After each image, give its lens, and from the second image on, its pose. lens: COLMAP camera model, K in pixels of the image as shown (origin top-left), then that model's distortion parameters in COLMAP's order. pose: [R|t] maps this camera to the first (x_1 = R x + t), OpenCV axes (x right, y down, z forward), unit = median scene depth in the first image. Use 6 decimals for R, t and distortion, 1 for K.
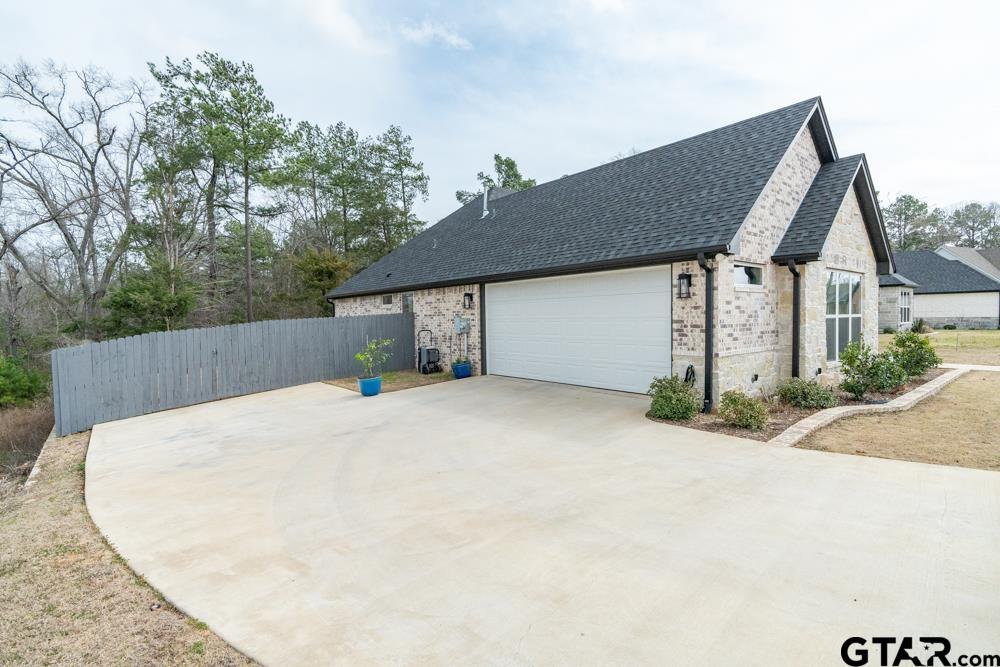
lens RADIAL K [[476.9, 0, 500.0], [0, 476.9, 333.5], [0, 0, 1]] dist [-0.002019, -0.000616]
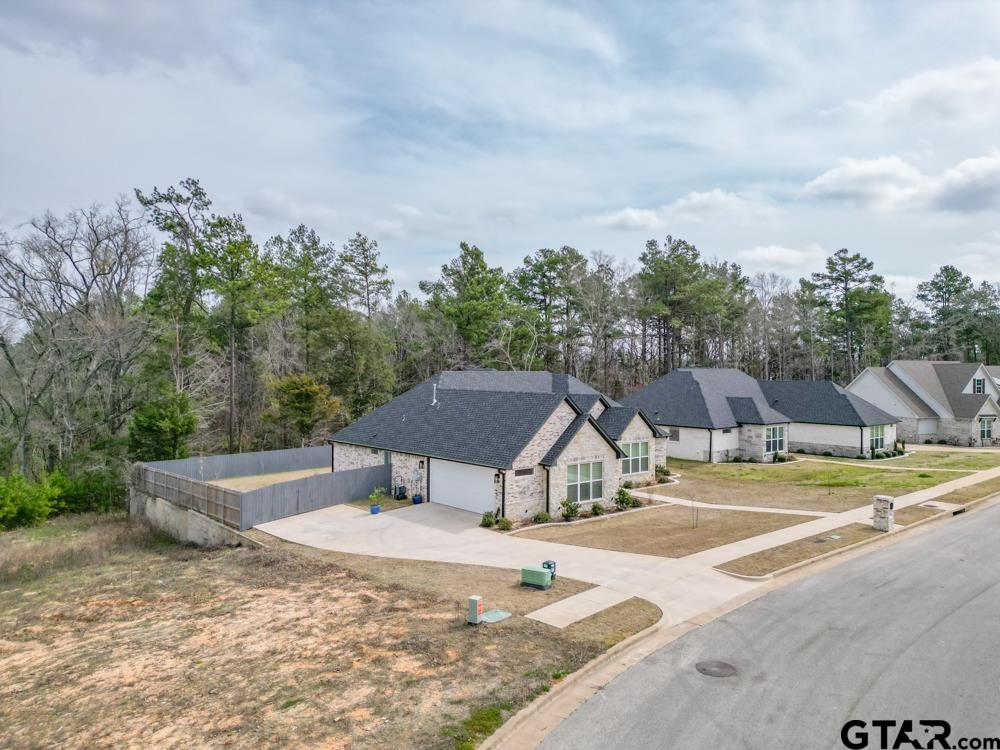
lens RADIAL K [[697.3, 0, 500.0], [0, 697.3, 375.0], [0, 0, 1]] dist [0.051584, -0.002584]
pose [[0.999577, 0.017821, 0.022974, 0.167234], [-0.017237, 0.999528, -0.025412, -0.333216], [-0.023416, 0.025005, 0.999413, -1.717313]]
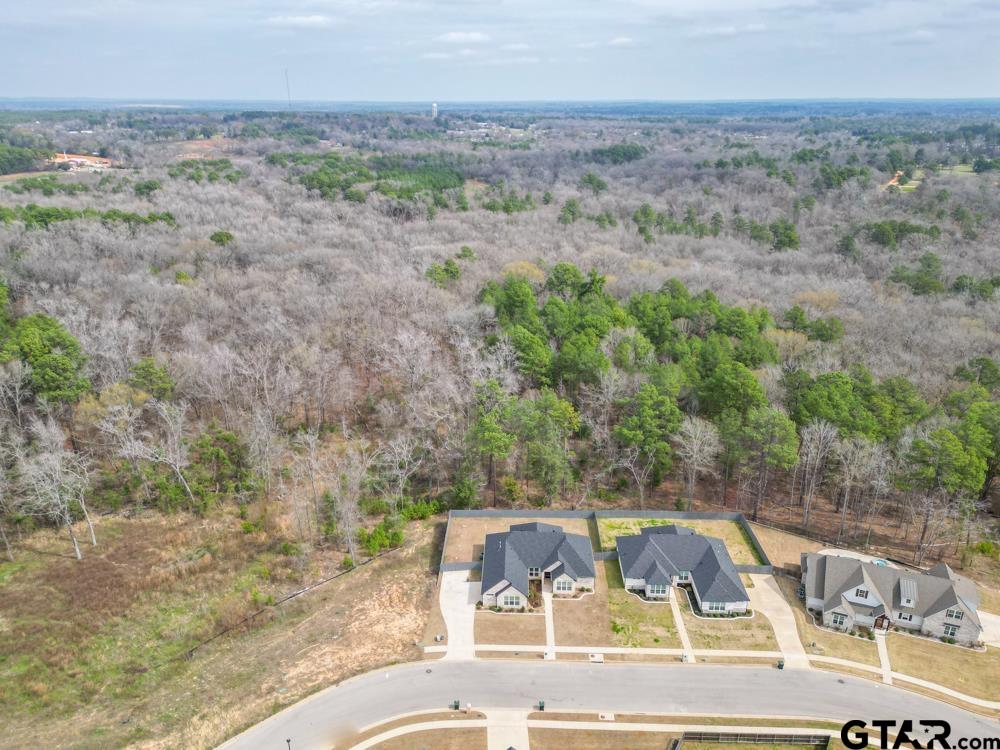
lens RADIAL K [[697.3, 0, 500.0], [0, 697.3, 375.0], [0, 0, 1]] dist [0.051584, -0.002584]
pose [[0.757235, 0.255195, -0.601224, 4.776204], [-0.040886, 0.937226, 0.346319, -5.456231], [0.651861, -0.237663, 0.720134, -4.755118]]
